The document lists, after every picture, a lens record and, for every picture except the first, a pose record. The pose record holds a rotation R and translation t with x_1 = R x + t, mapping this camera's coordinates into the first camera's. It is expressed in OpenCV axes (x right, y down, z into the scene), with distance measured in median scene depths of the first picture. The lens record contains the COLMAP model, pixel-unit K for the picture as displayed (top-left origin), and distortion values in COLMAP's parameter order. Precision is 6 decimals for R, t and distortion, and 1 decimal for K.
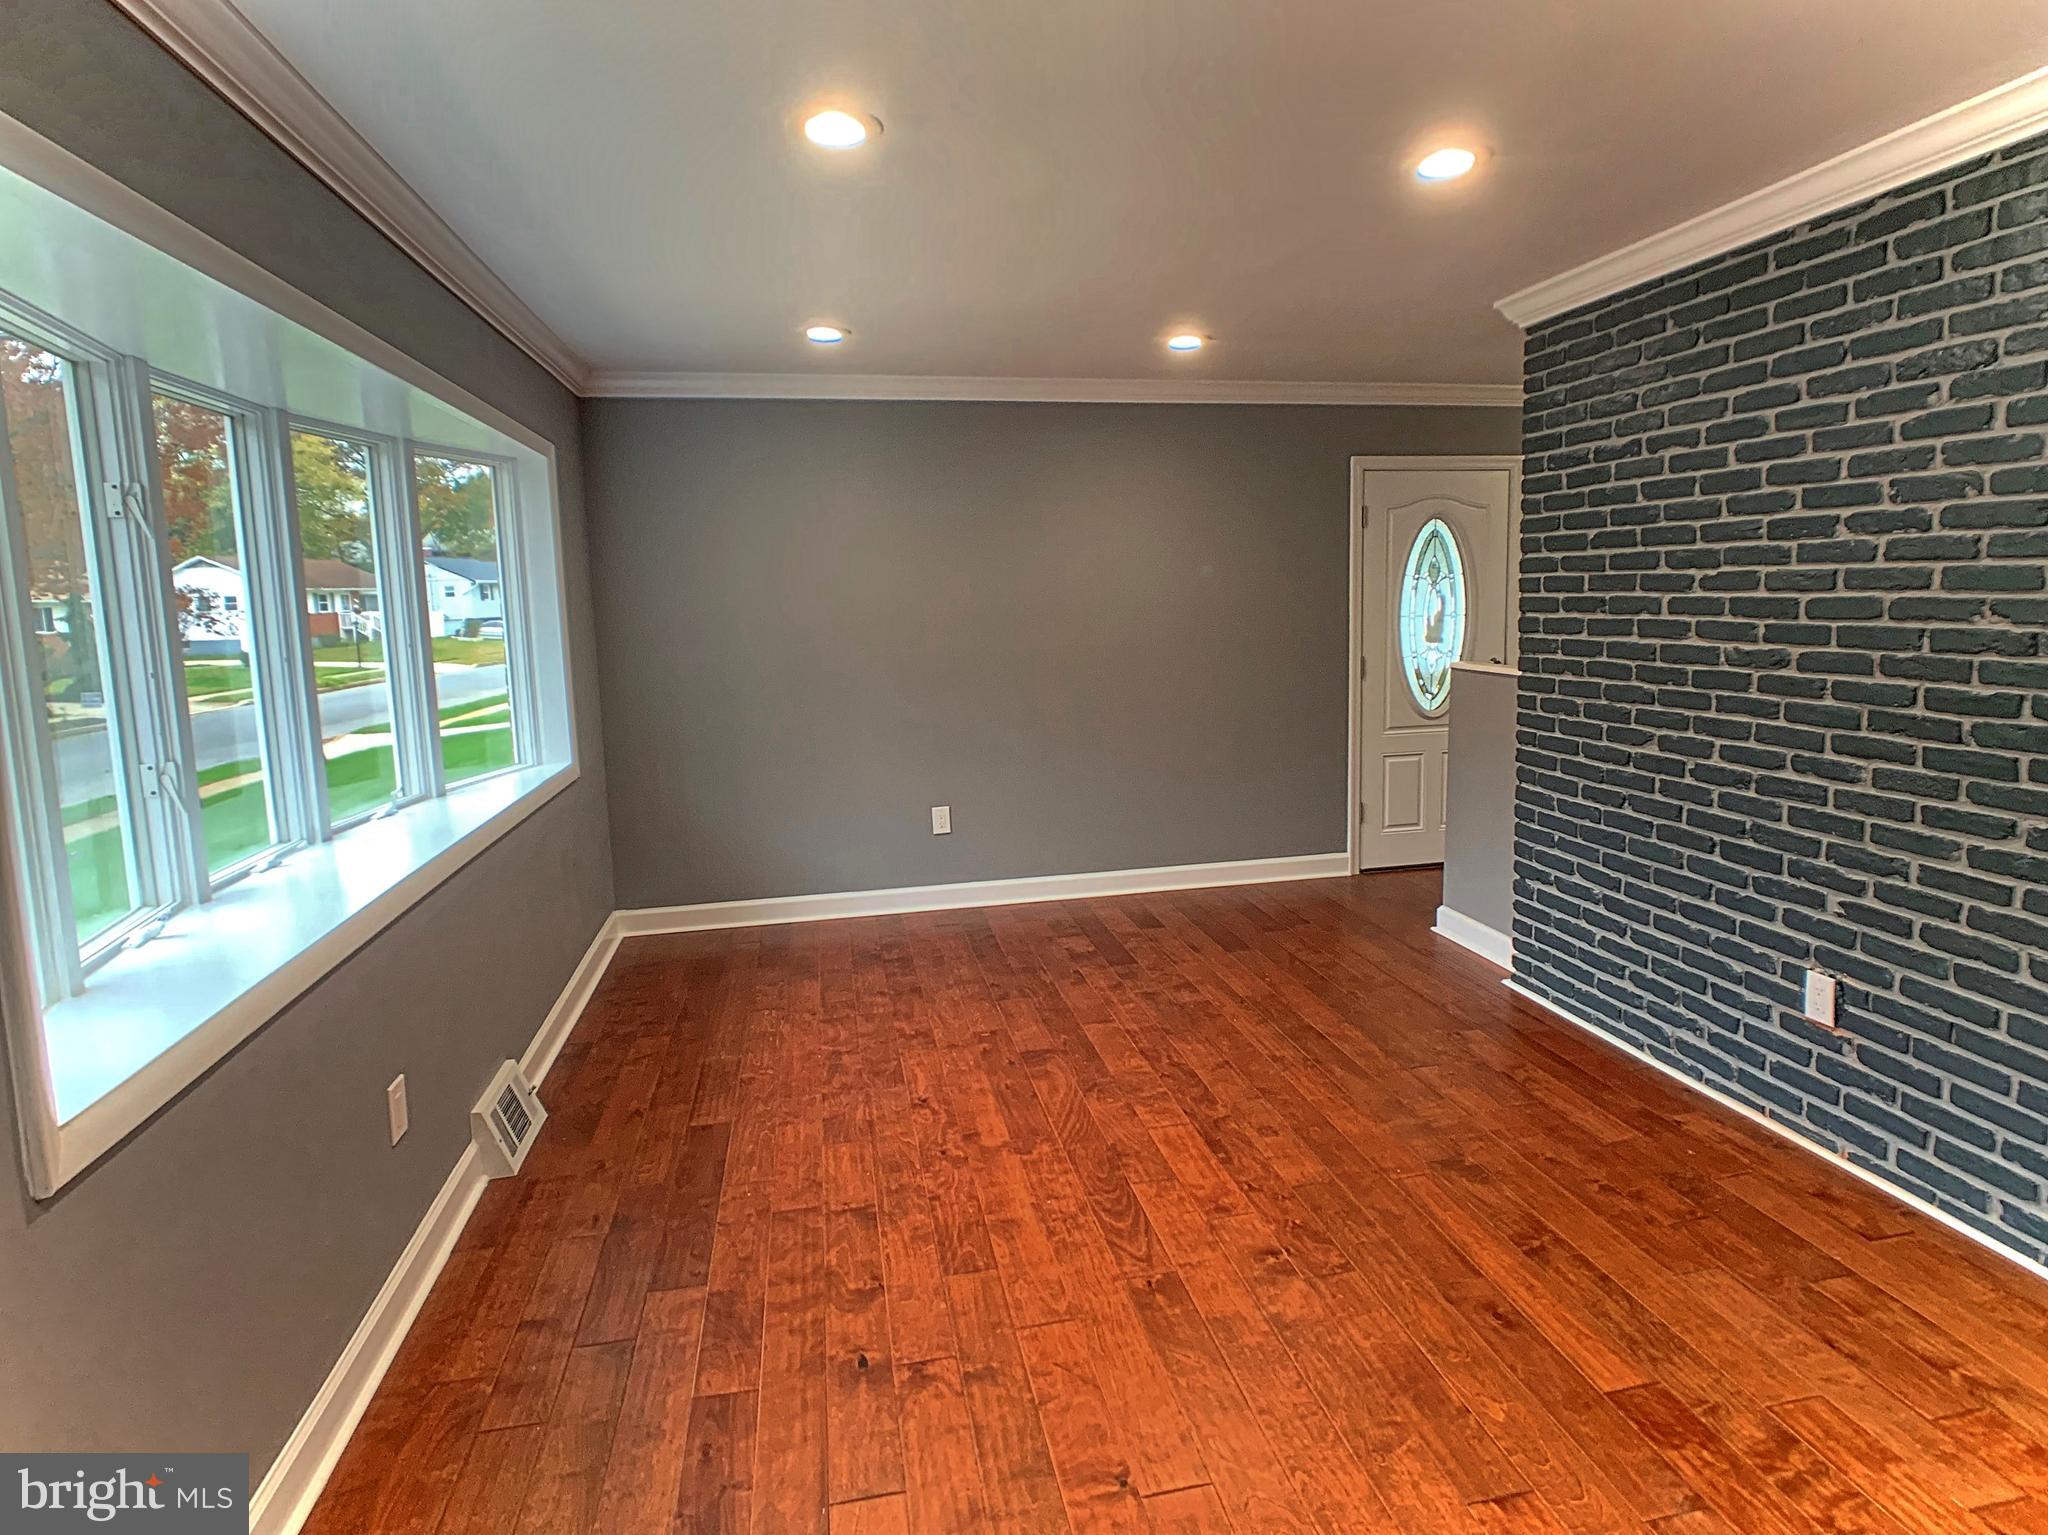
lens RADIAL K [[1053.7, 0, 1013.1], [0, 1053.7, 734.2], [0, 0, 1]] dist [-0.059676, 0.018651]
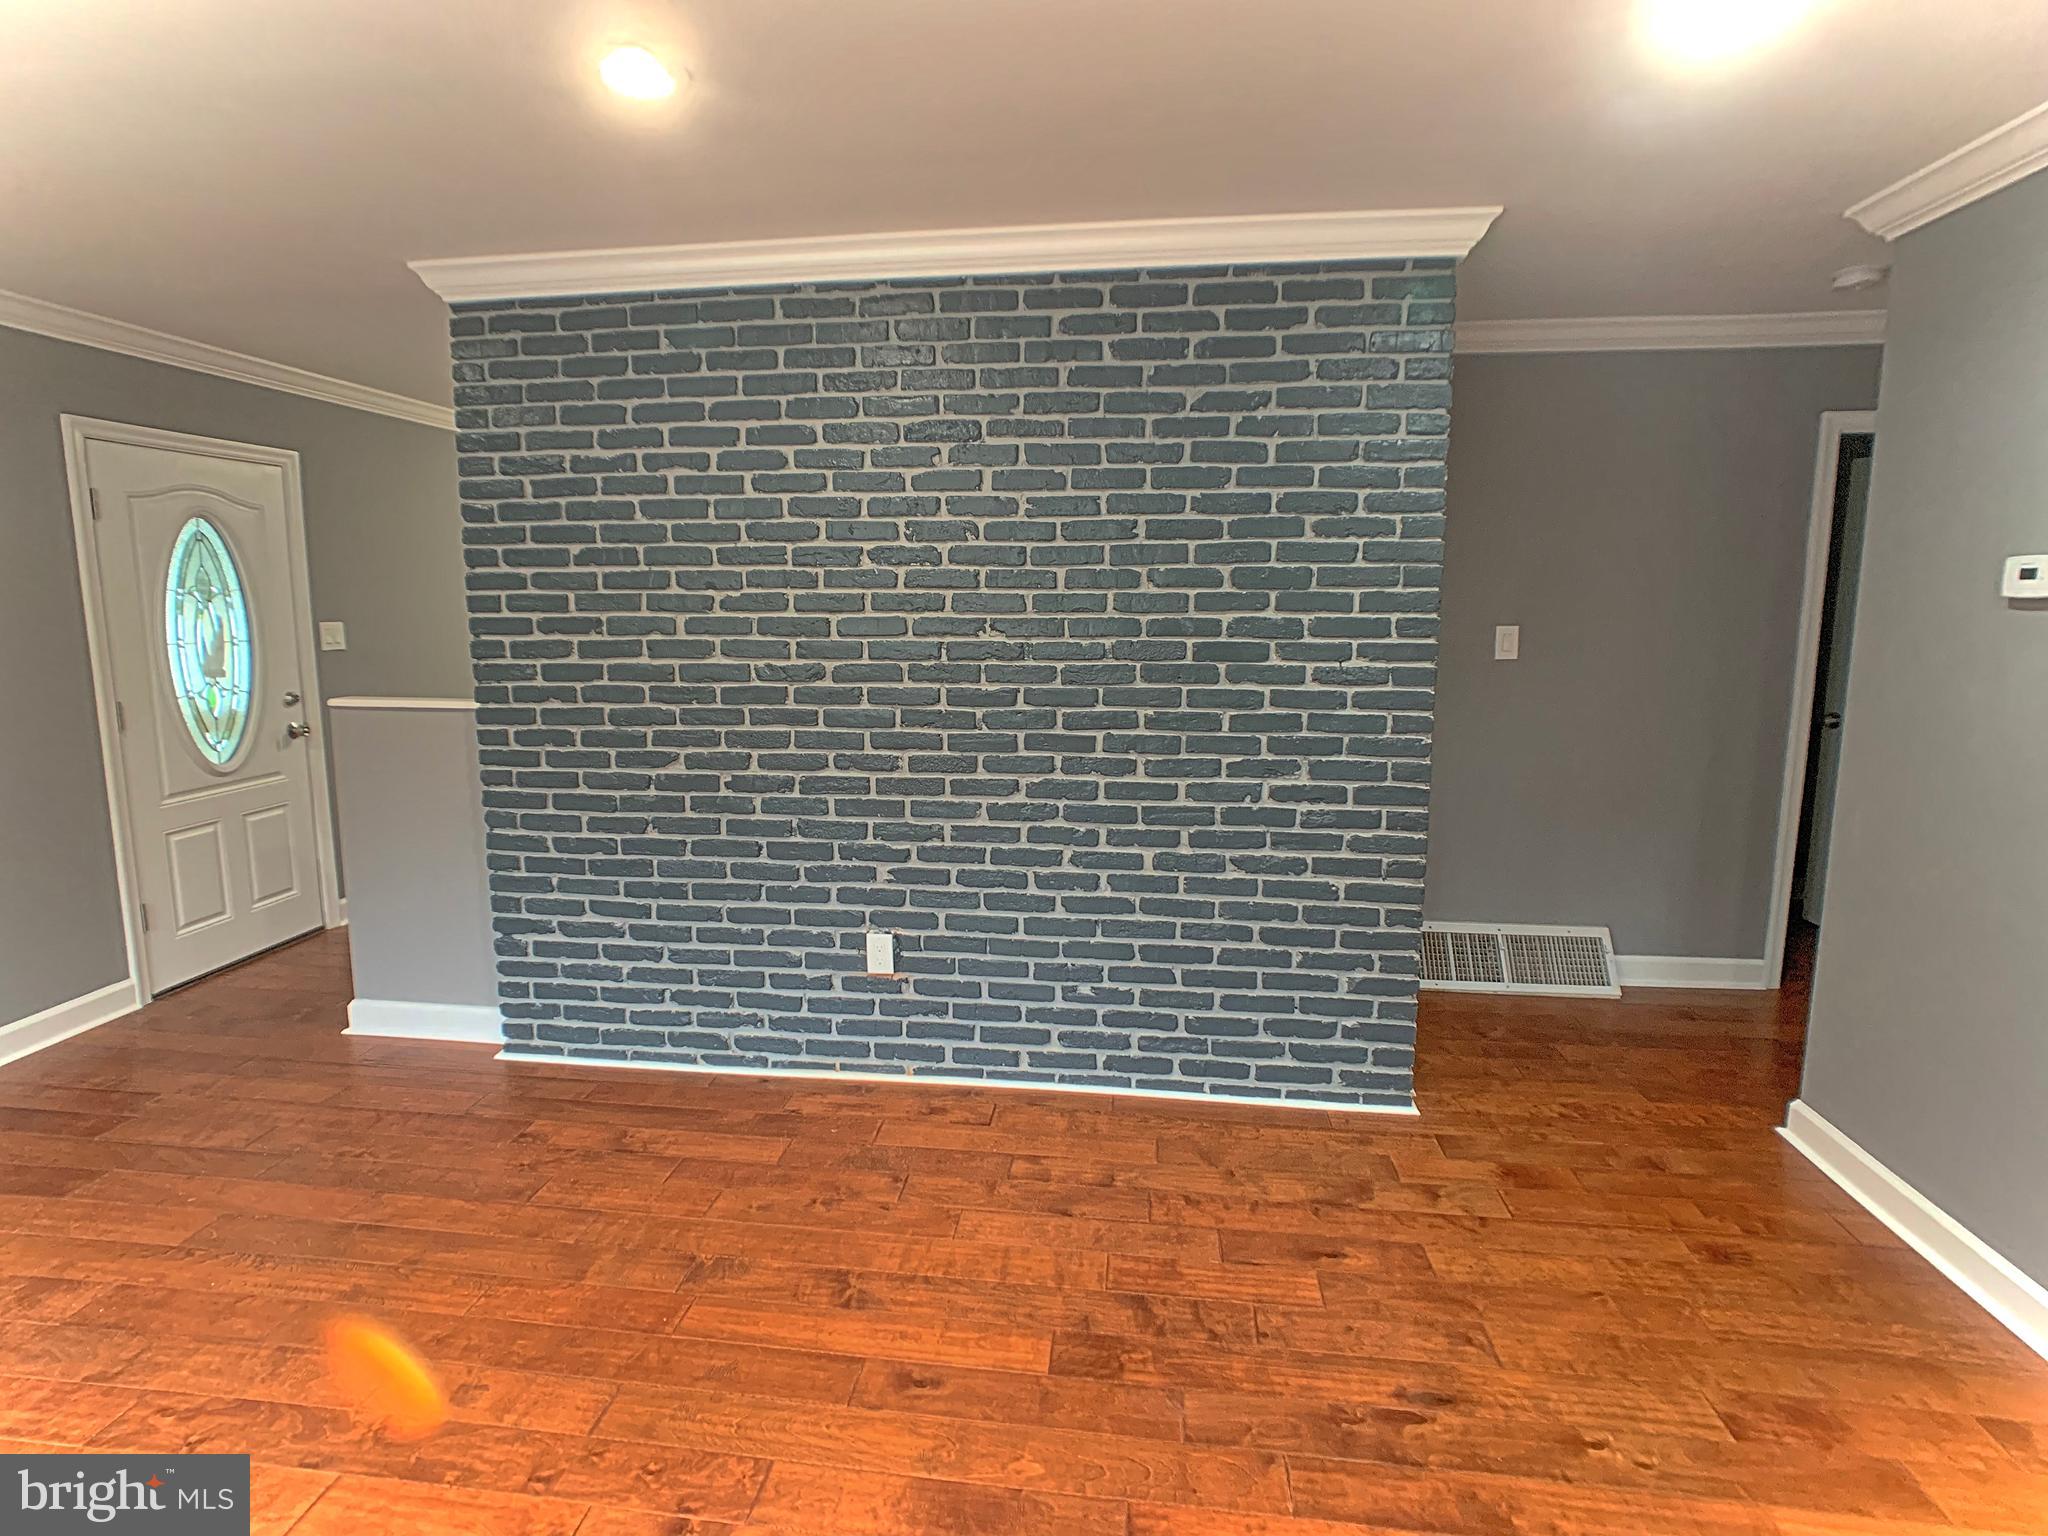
lens RADIAL K [[997.4, 0, 1025.0], [0, 997.4, 738.2], [0, 0, 1]] dist [-0.016930, -0.001852]
pose [[0.312433, -0.108529, 0.943720, -0.216225], [0.118678, 0.990128, 0.074576, -0.054551], [-0.942497, 0.088699, 0.322228, 0.427057]]
